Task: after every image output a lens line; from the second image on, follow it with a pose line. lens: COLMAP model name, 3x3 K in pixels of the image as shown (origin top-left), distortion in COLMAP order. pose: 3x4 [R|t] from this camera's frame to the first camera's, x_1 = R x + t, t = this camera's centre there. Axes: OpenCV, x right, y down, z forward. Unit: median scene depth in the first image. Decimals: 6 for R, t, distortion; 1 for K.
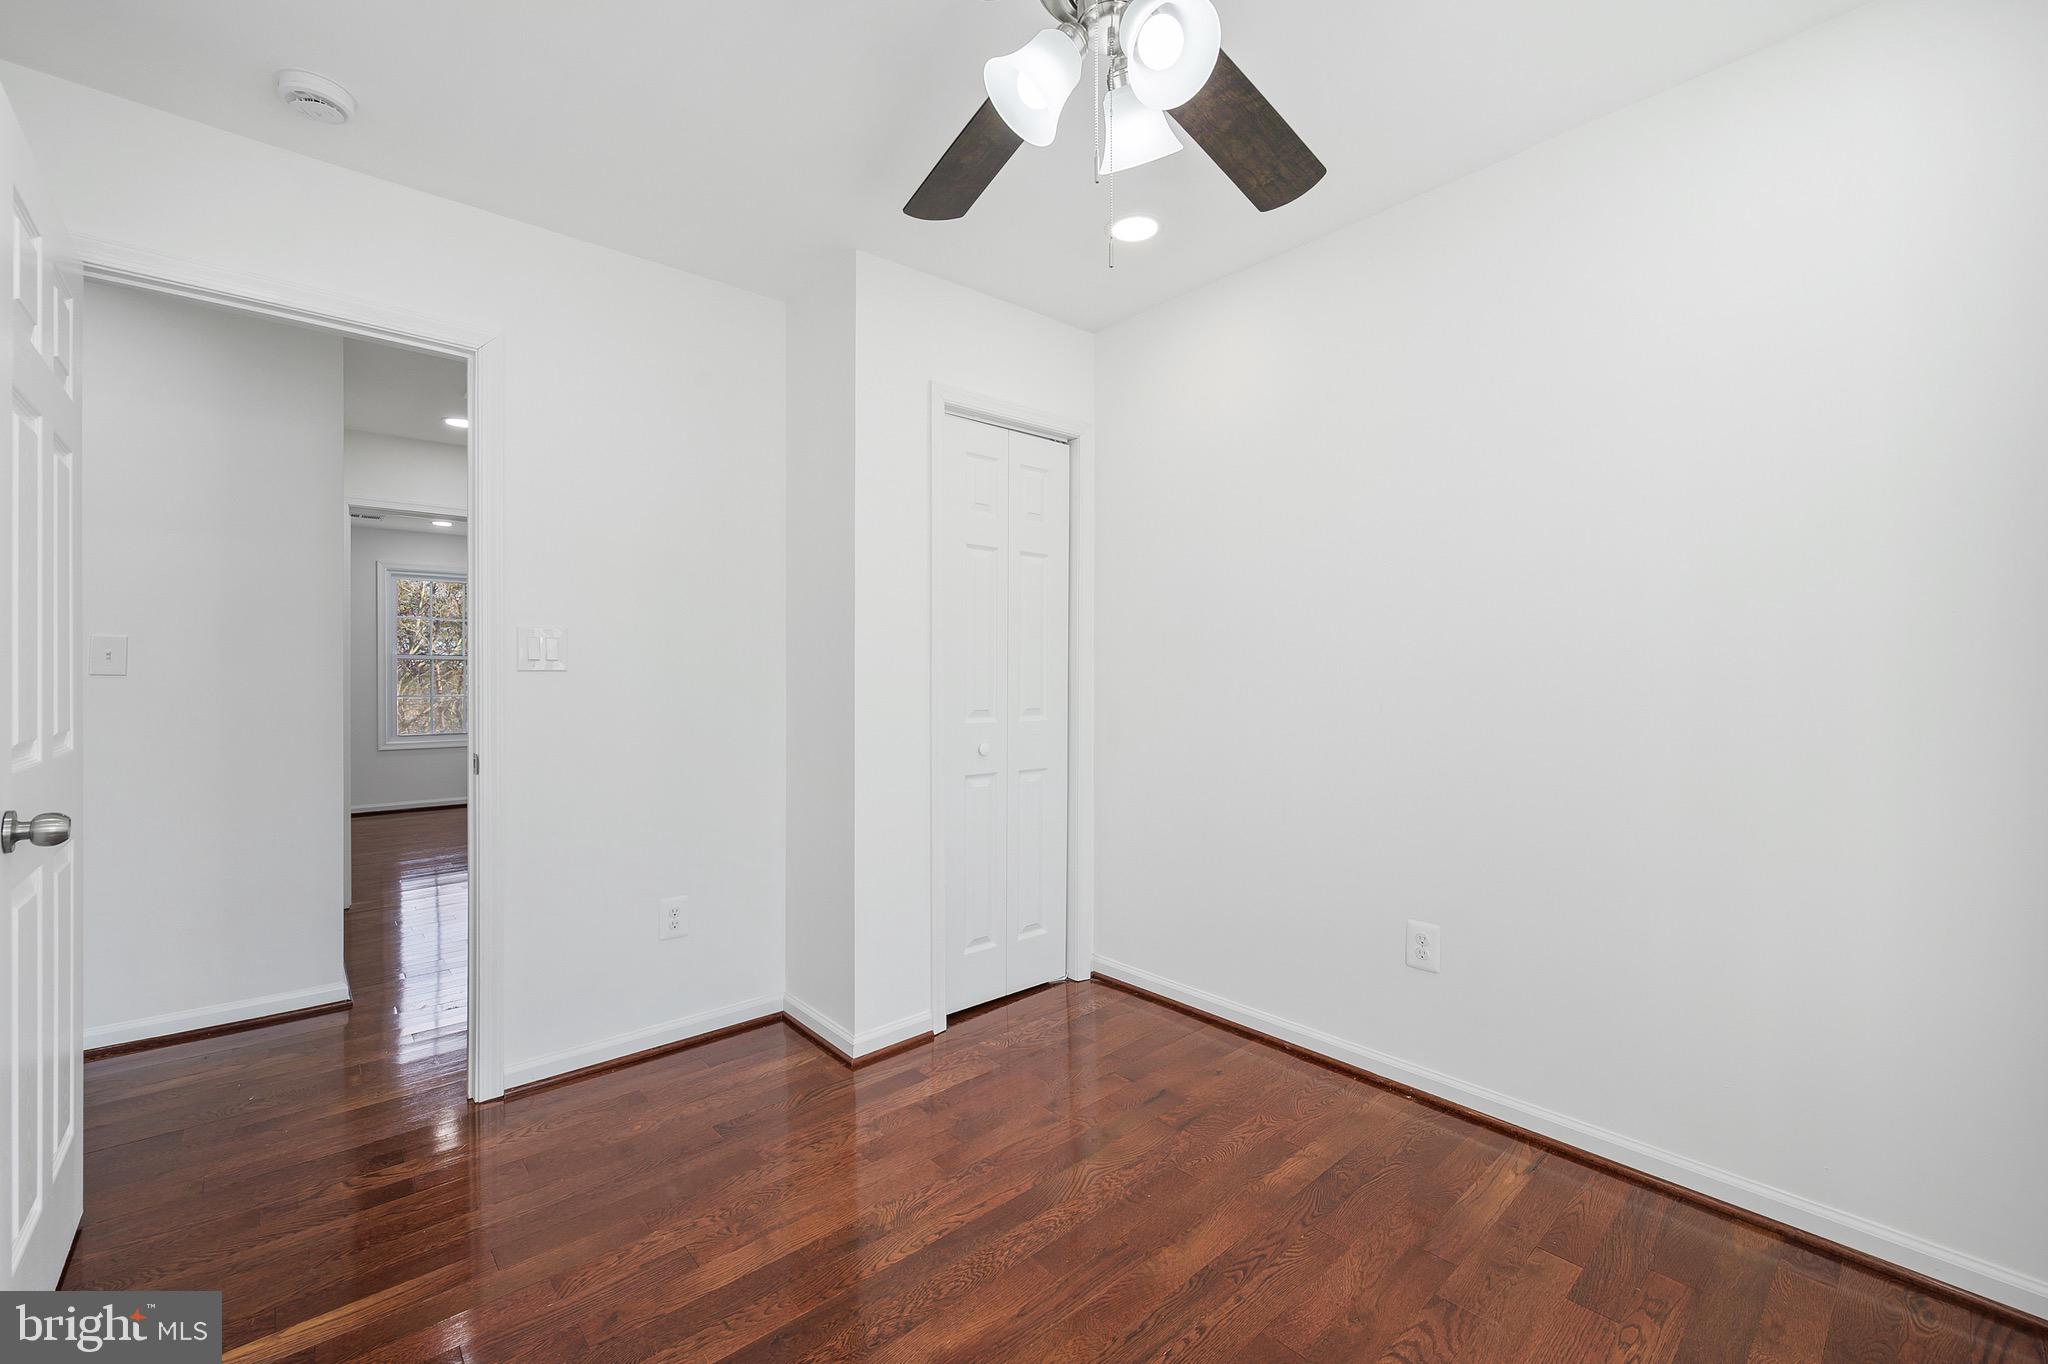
lens RADIAL K [[837.2, 0, 1024.0], [0, 837.2, 682.0], [0, 0, 1]] dist [-0.001896, 0.002489]
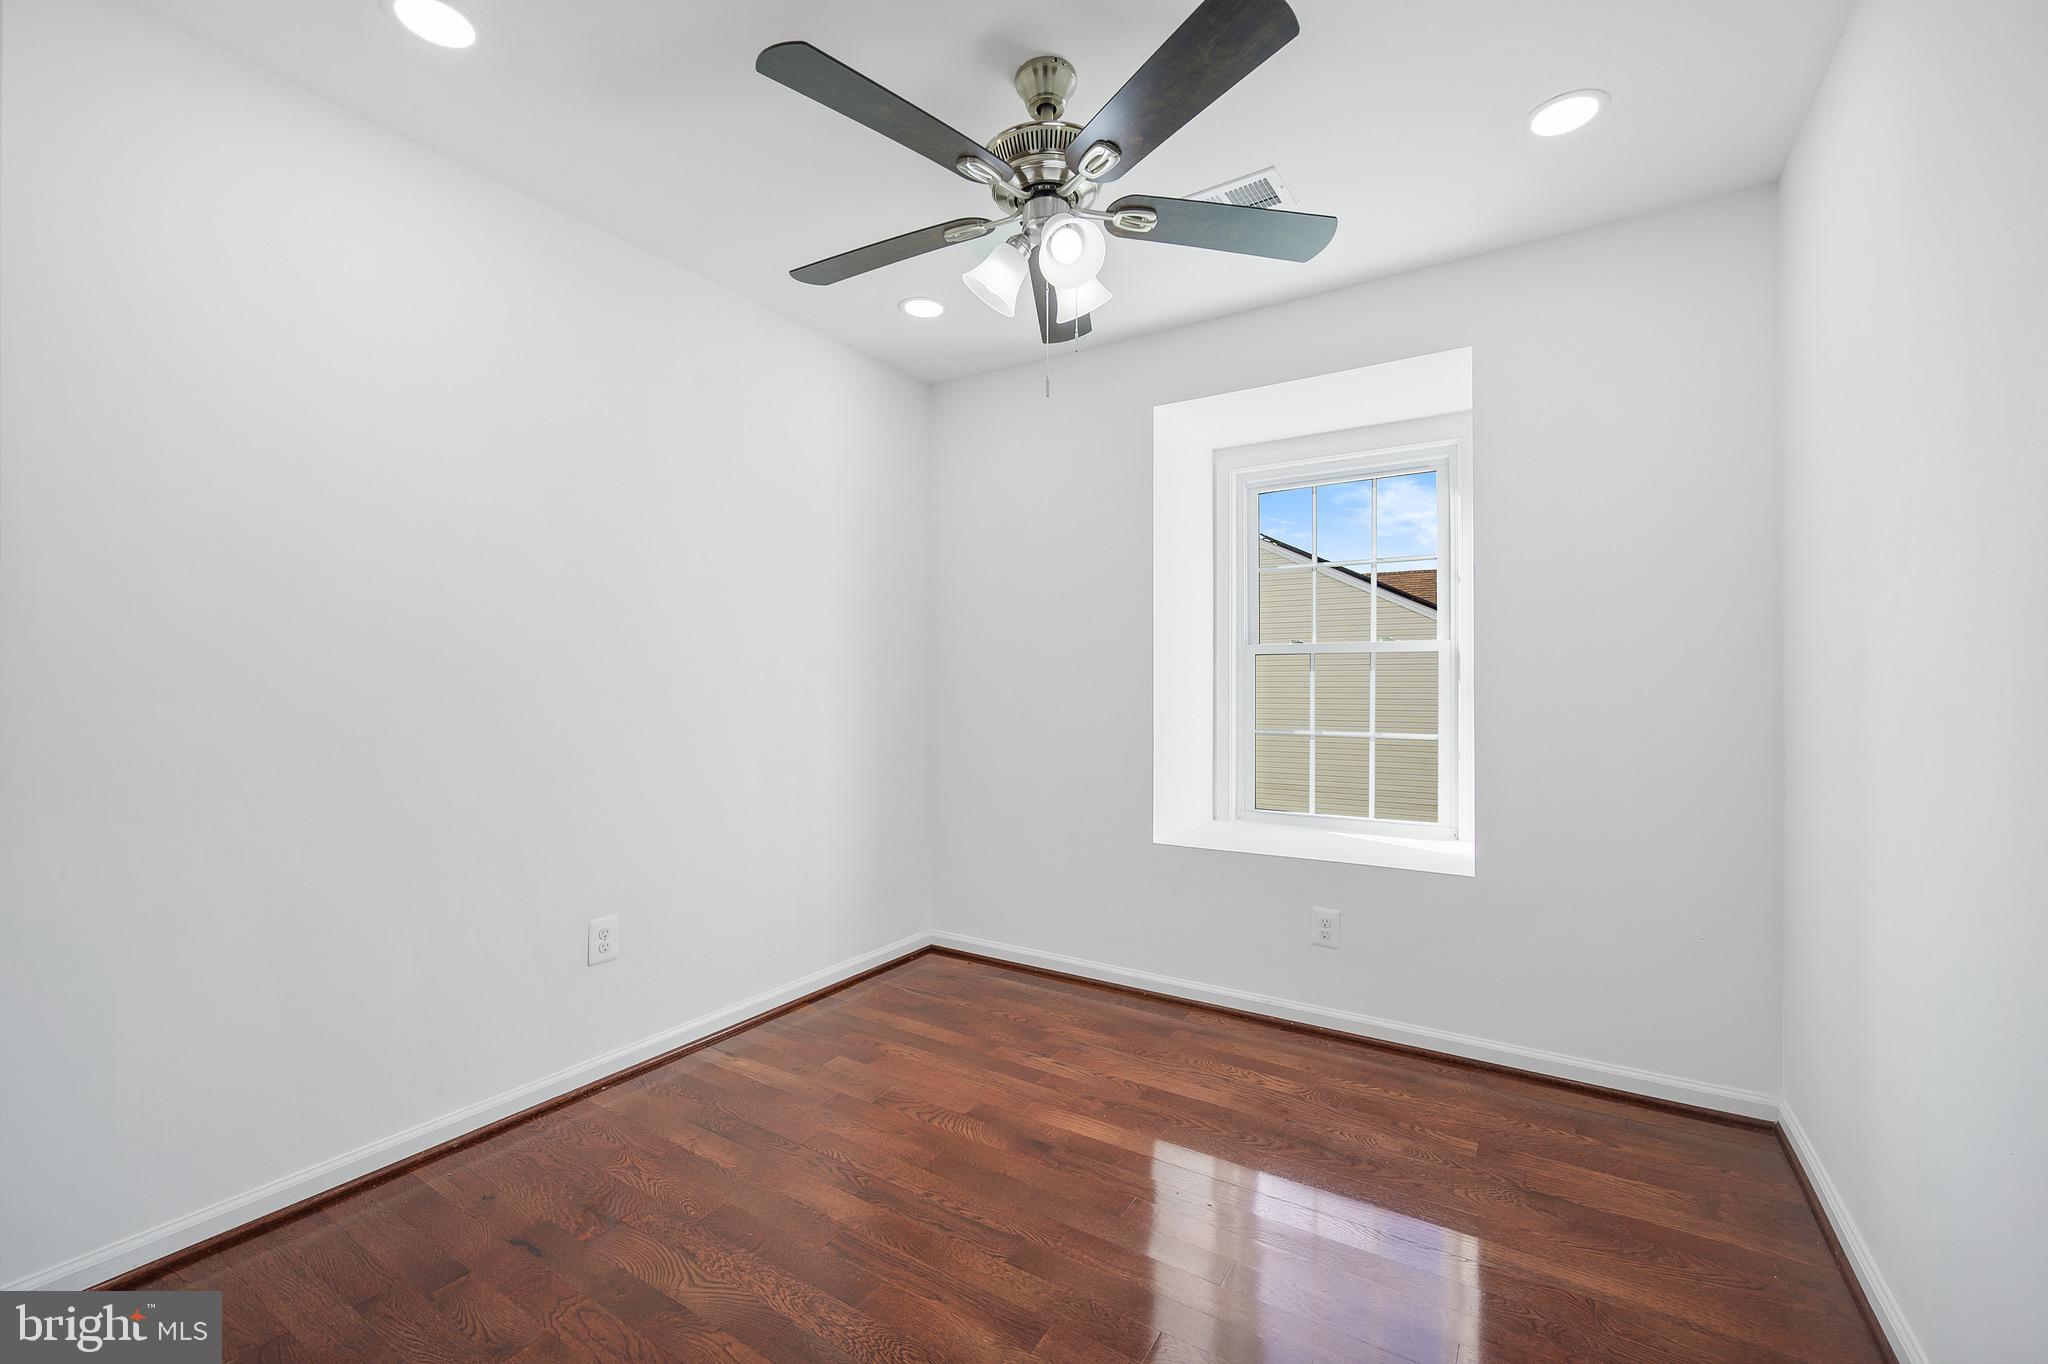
lens RADIAL K [[837.2, 0, 1024.0], [0, 837.2, 682.0], [0, 0, 1]] dist [-0.001896, 0.002489]
pose [[-0.274987, 0.004427, 0.961438, -0.892873], [0.002692, 0.999989, -0.003835, -0.004712], [-0.961444, 0.001533, -0.274996, 1.017430]]
